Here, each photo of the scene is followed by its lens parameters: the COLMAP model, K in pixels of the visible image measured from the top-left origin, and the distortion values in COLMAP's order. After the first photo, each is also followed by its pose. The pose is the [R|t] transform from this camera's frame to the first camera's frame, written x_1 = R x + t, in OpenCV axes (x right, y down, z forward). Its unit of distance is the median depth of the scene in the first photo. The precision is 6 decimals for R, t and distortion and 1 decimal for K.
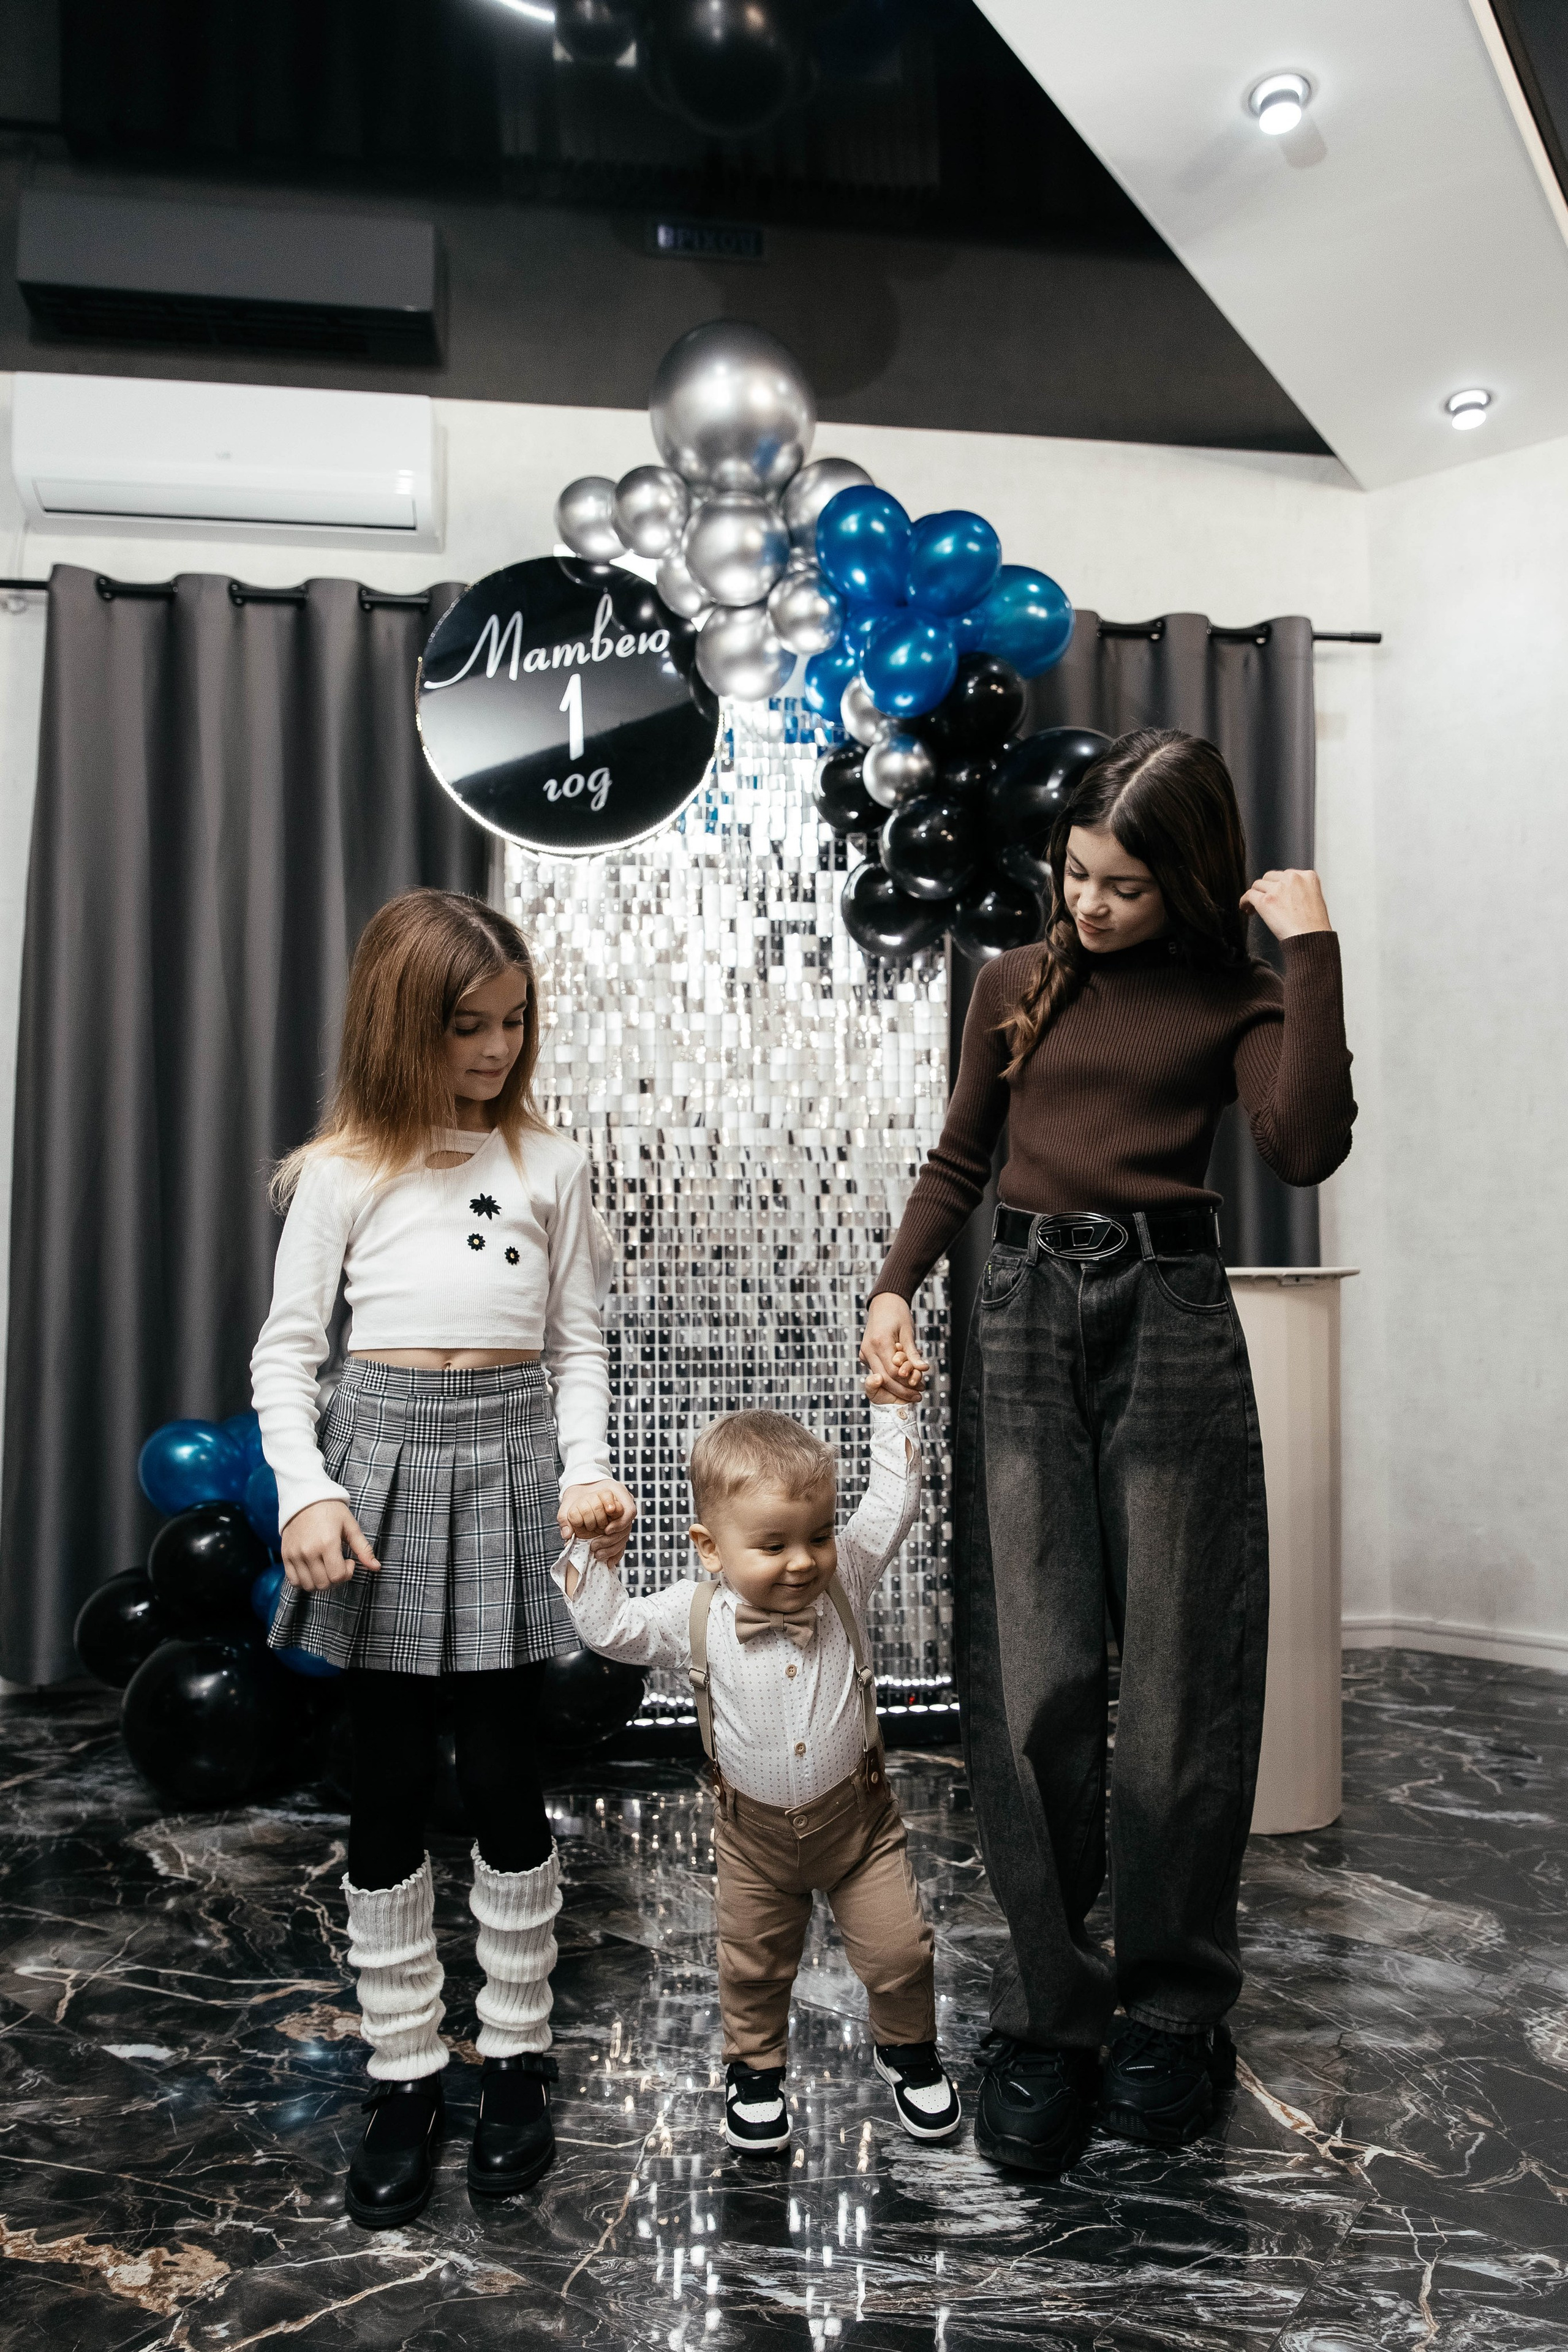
lens RADIAL K [[1595.1, 0, 781.1], [0, 1595.1, 1185.0], [0, 0, 1]] dist [-0.016951, 0.002719]
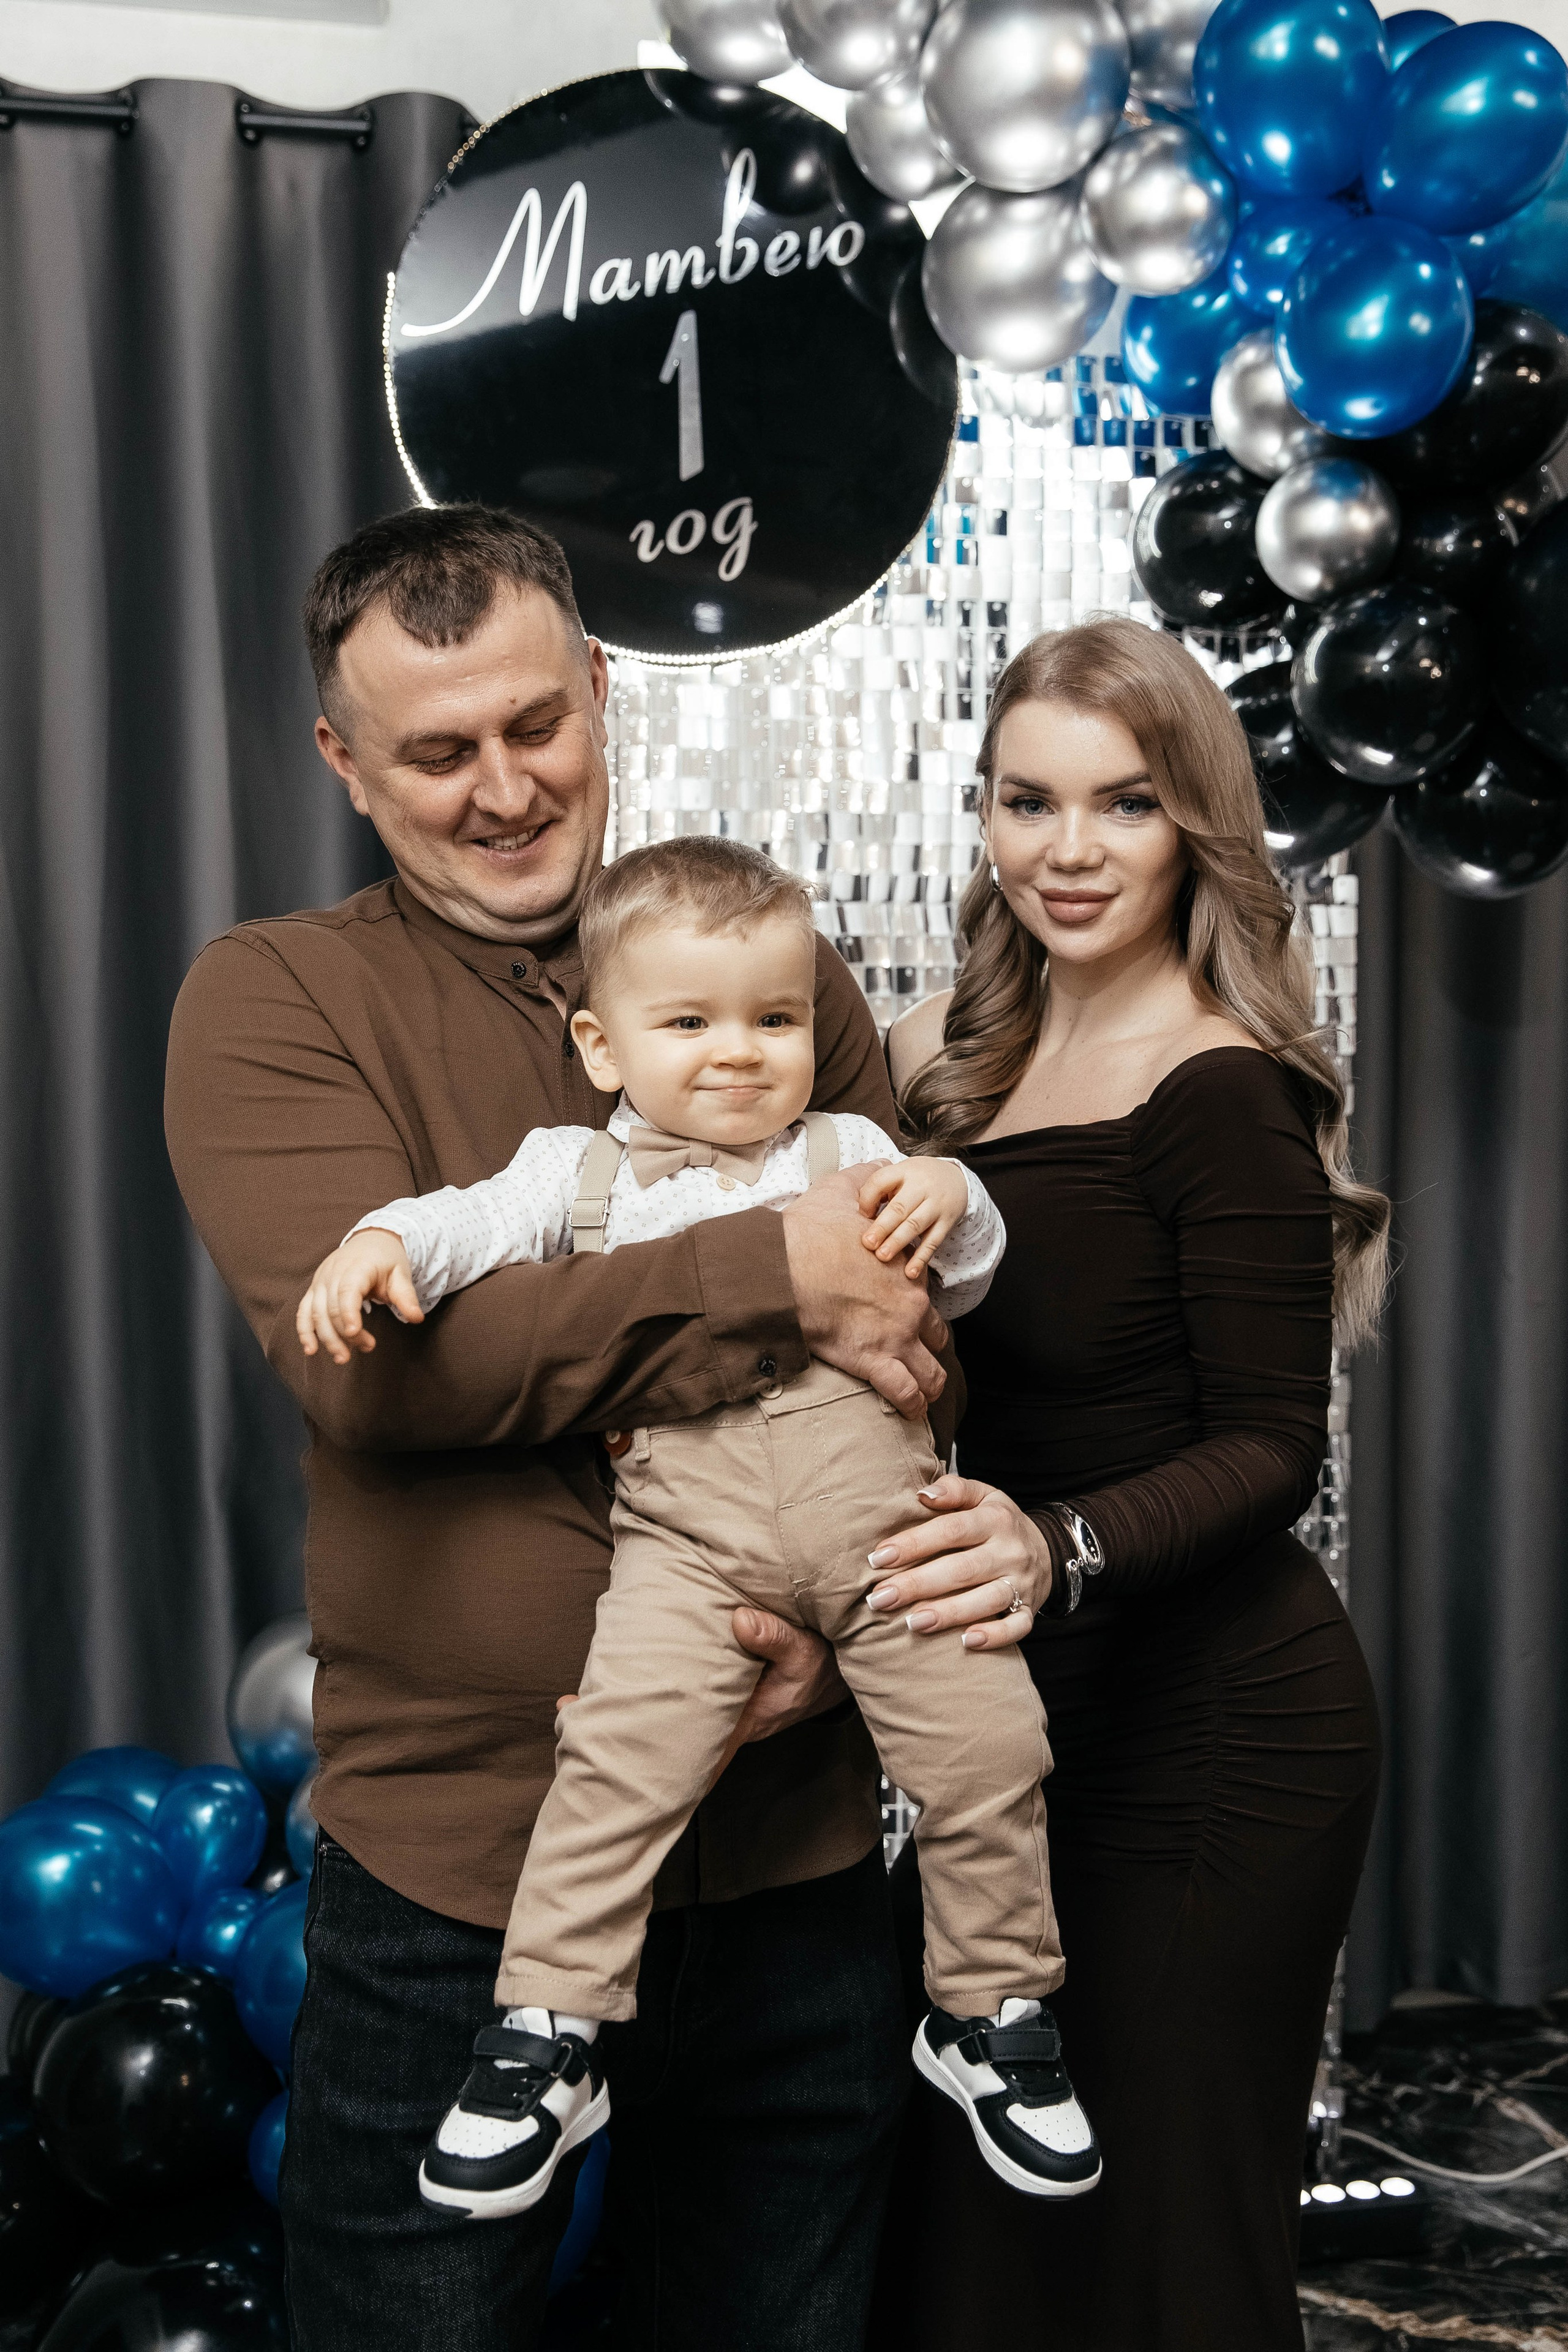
lens RADIAL K [[2428.0, 0, 792.9], [0, 2428.0, 1181.8], [0, 0, 1]] dist [0.023739, 0.000000]
pose [[0.999296, 0.003654, 0.037352, -0.129519], [-0.007981, 0.993174, 0.116370, -0.136174], [-0.036671, -0.116586, 0.992503, 0.179994]]
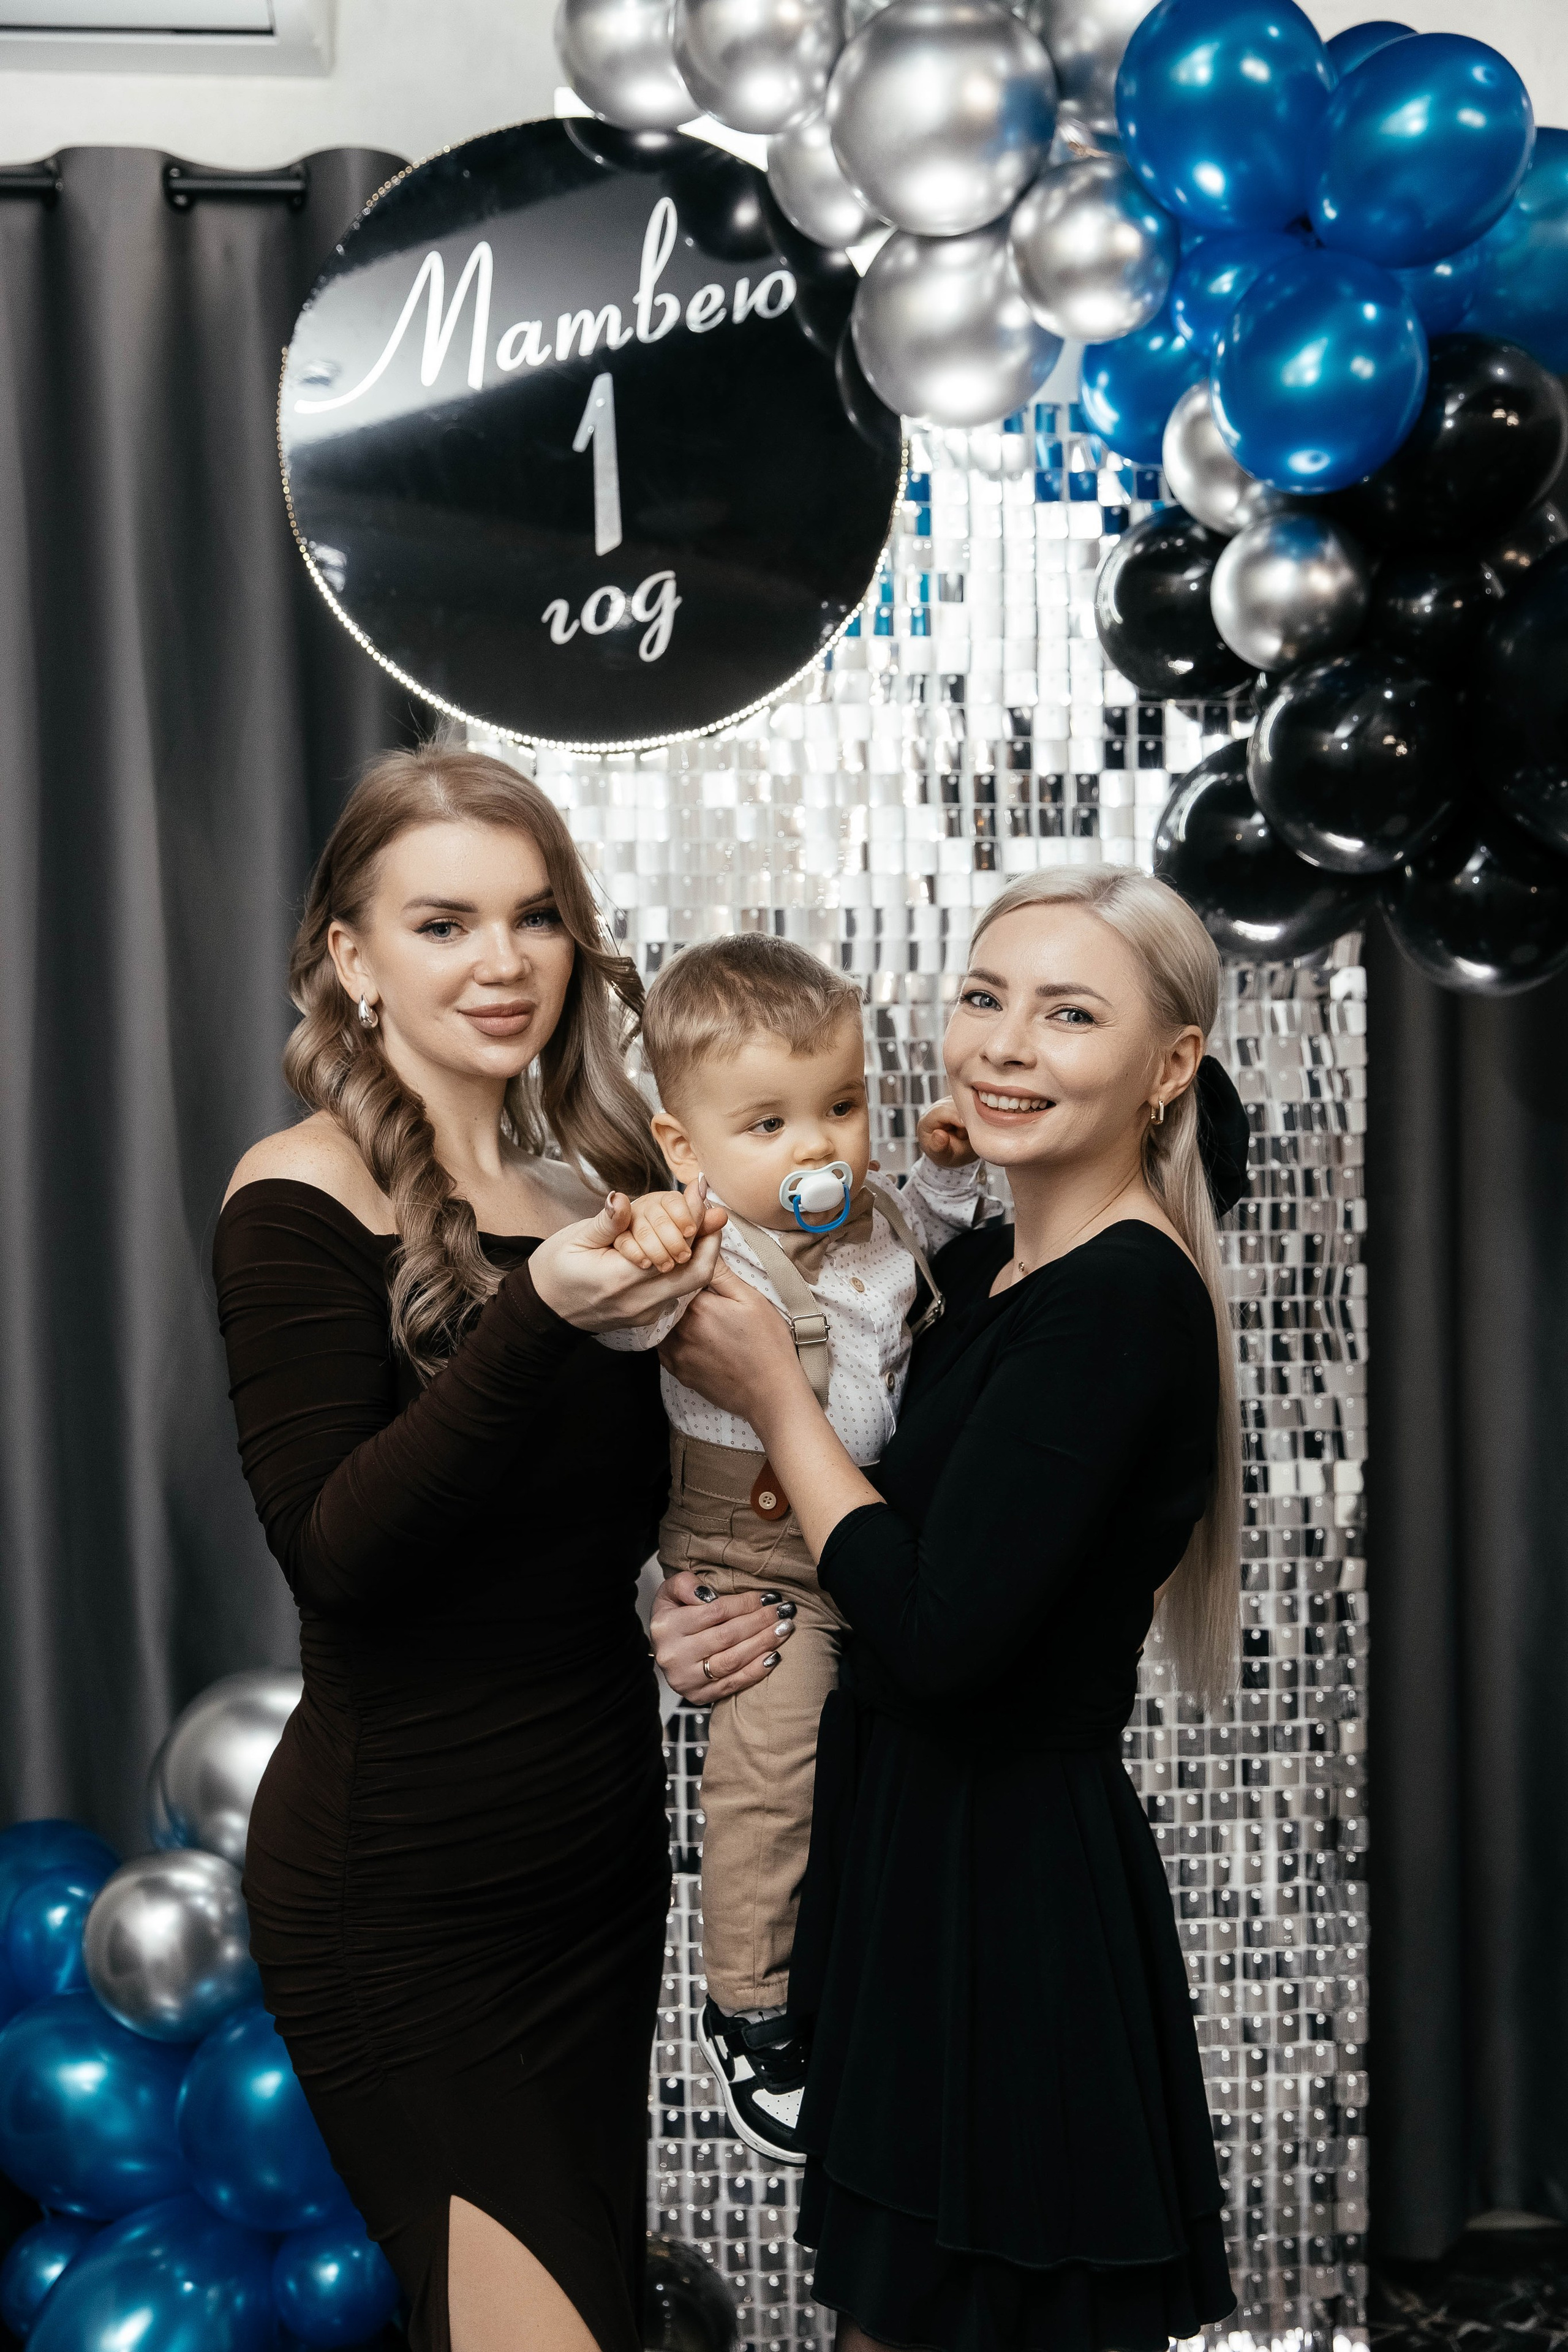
lens RADIAL K [[2641.3, 0, 770.1], [0, 2641.3, 1194.8], [0, 0, 1]] dist [0.005054, 0.000000]
pose [[0.997995, -0.002295, -0.063250, -0.029848], [0.008428, 0.995262, 0.096862, -0.156914], [0.062728, -0.097201, 0.993286, 0.190625]]
